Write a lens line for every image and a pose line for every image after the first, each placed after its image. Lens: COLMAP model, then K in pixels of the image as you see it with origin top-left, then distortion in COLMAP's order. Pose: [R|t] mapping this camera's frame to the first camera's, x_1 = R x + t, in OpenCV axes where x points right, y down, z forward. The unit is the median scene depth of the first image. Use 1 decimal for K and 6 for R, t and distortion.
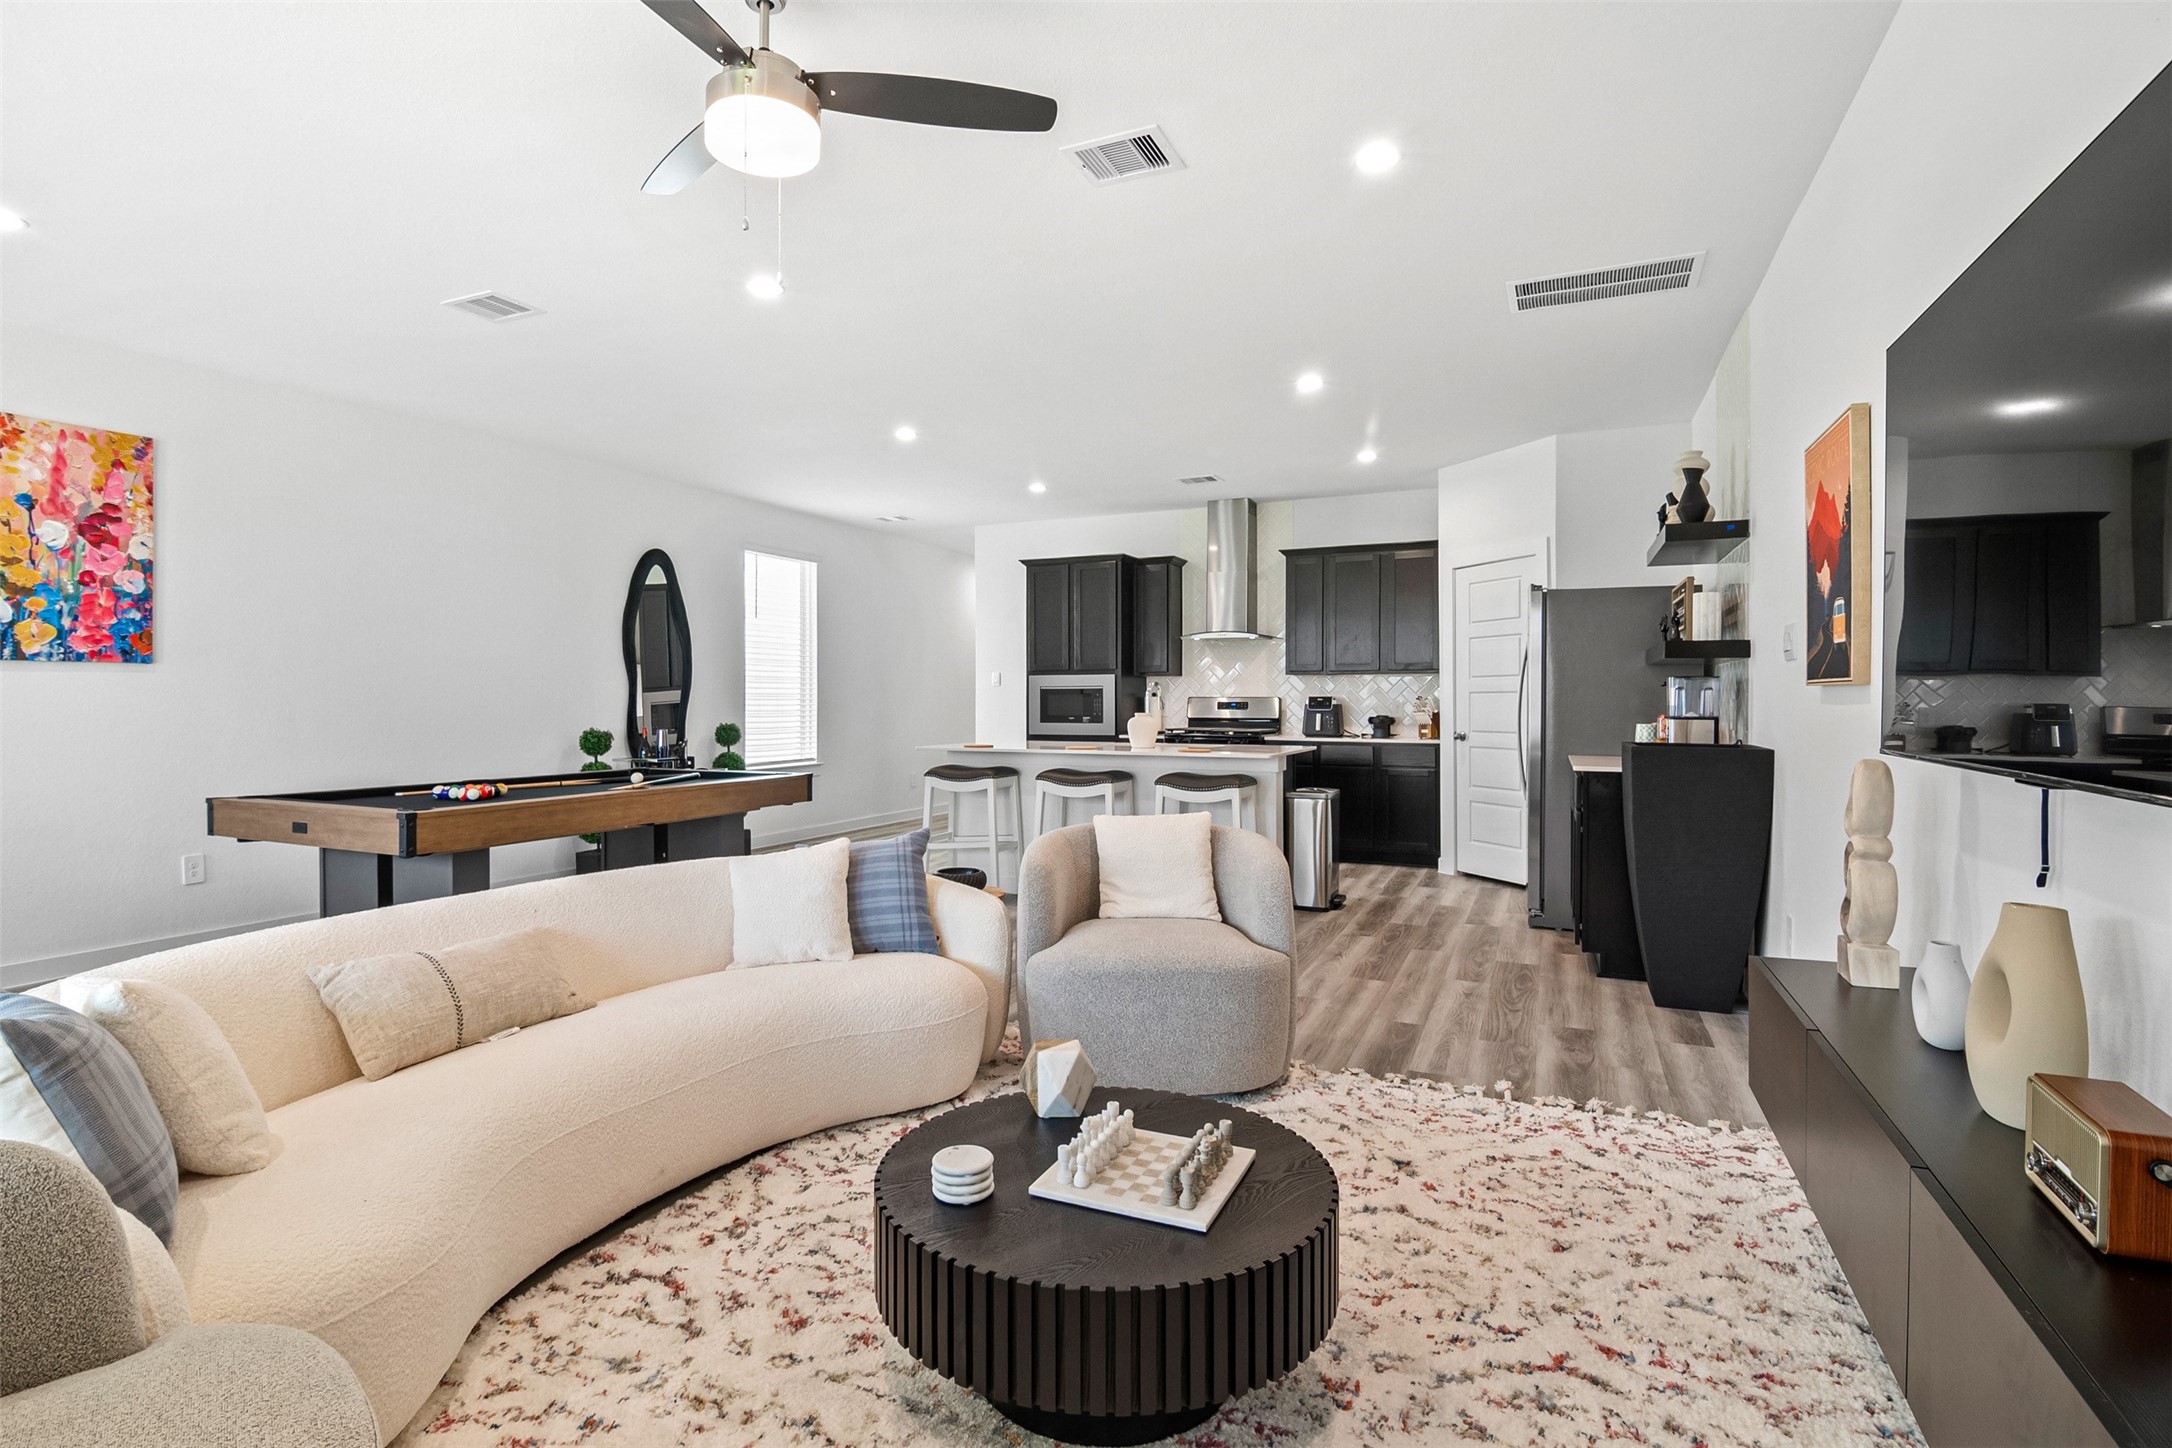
lens RADIAL K [[1087.5, 0, 1063.9], [0, 1087.5, 711.7], [0, 0, 1]] dist [0.000086, 0.000040]
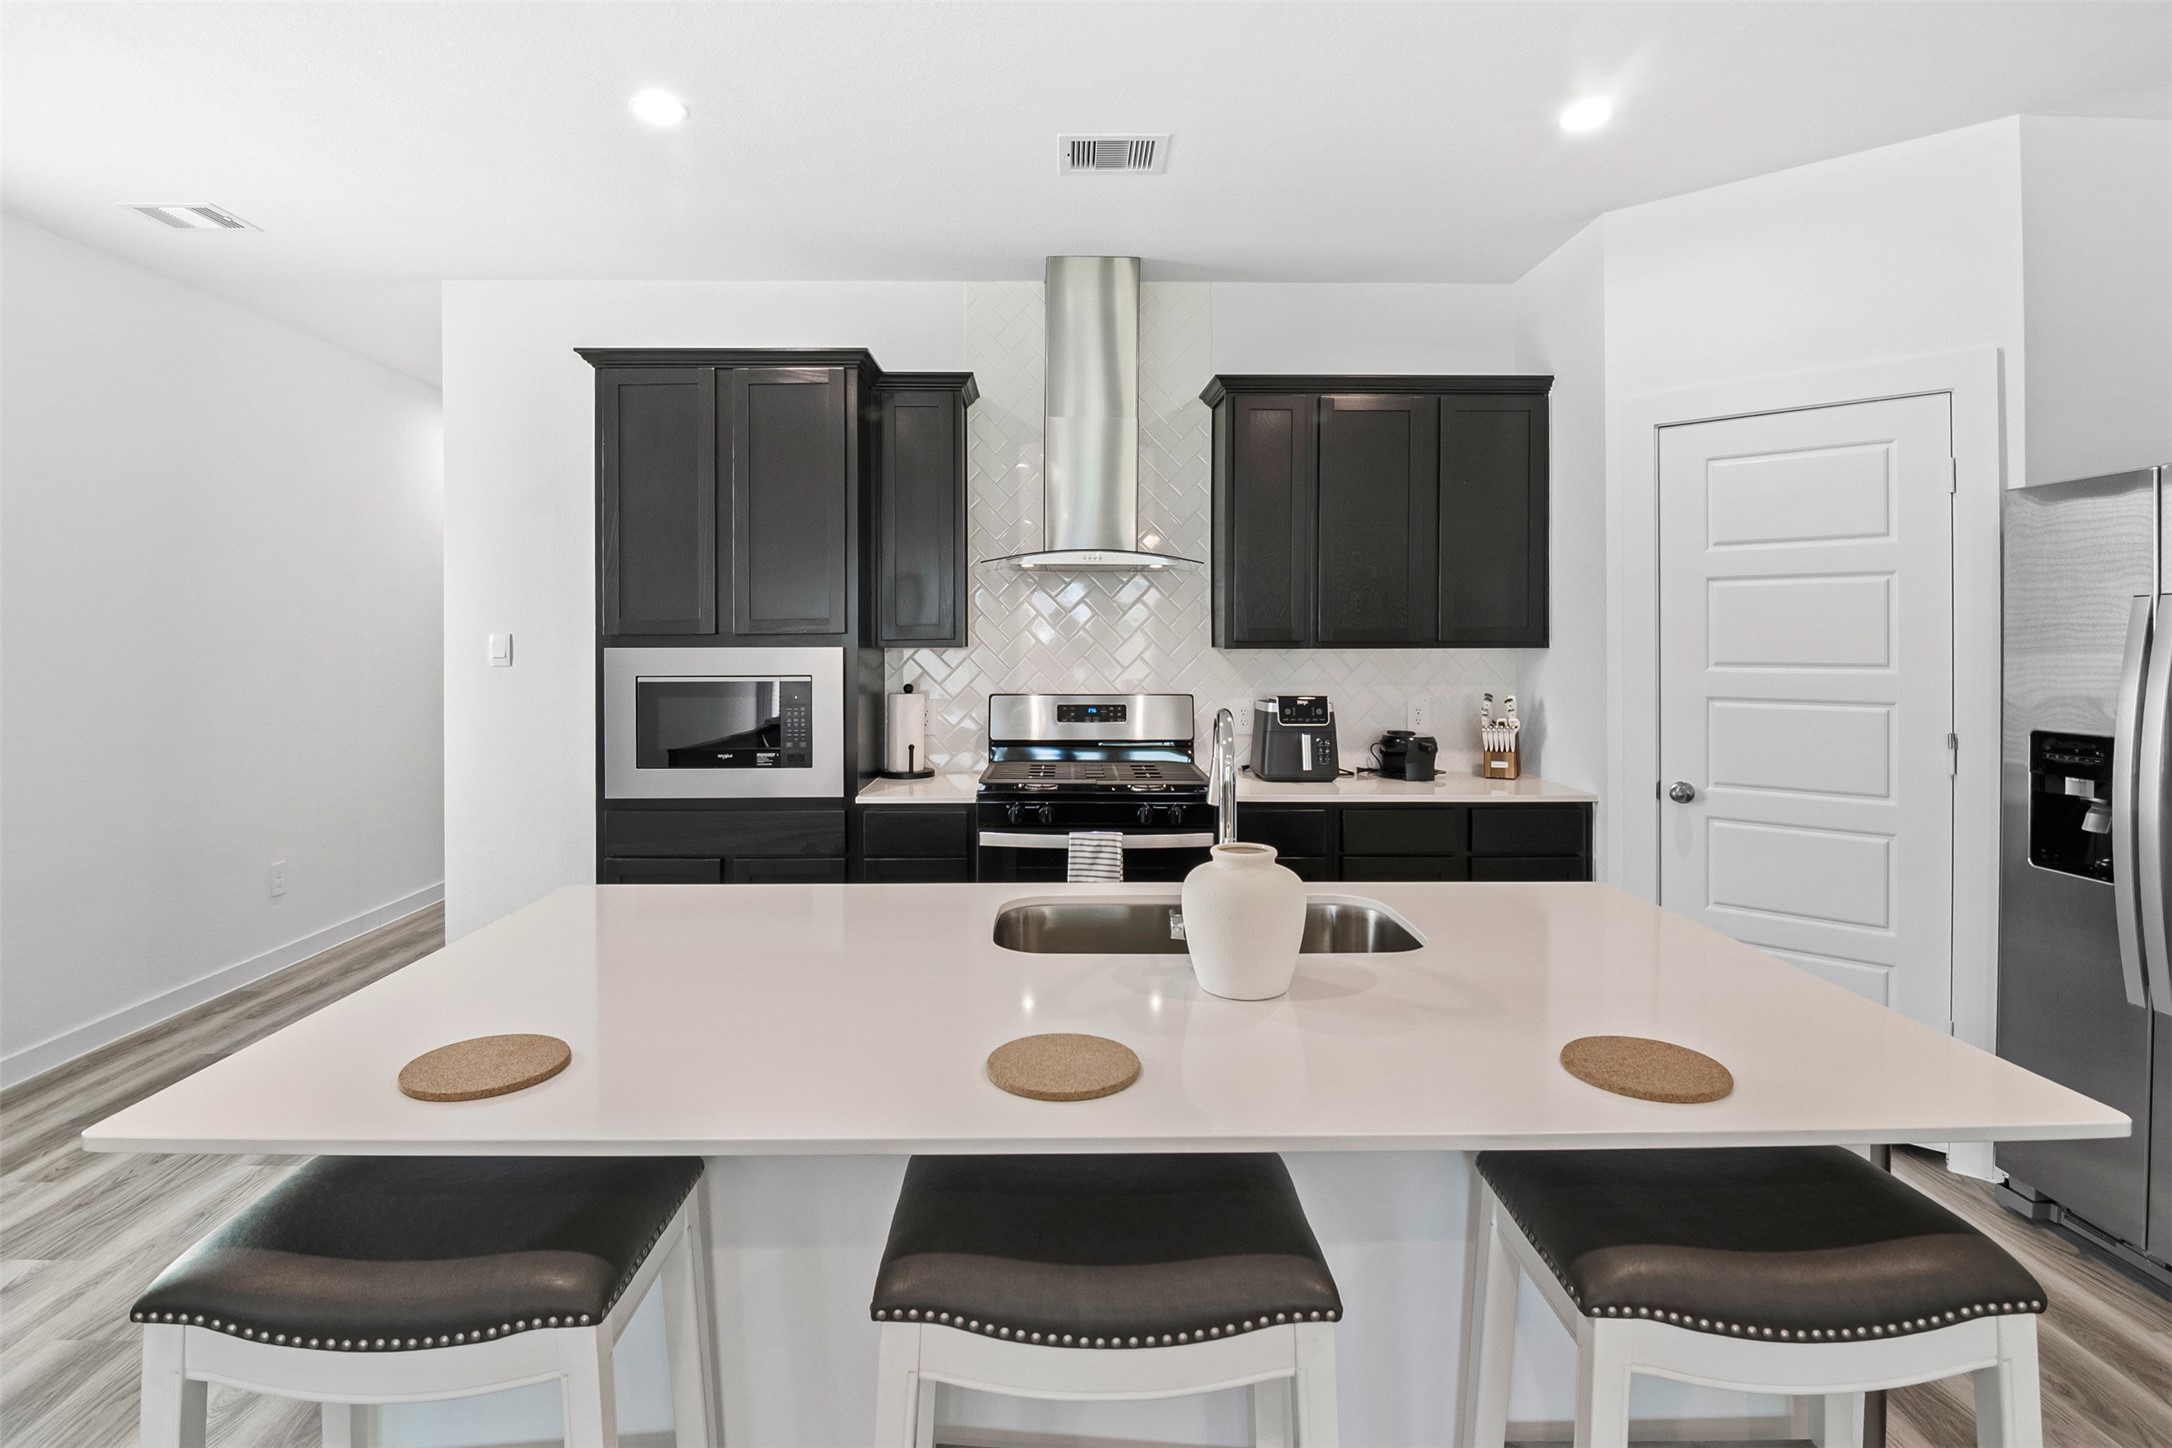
lens RADIAL K [[1082.5, 0, 1078.5], [0, 1082.5, 646.8], [0, 0, 1]] dist [-0.018233, -0.000224]
pose [[0.896863, -0.004130, 0.442290, -0.052478], [0.005835, 0.999980, -0.002495, -0.032970], [-0.442271, 0.004819, 0.896869, 0.600261]]
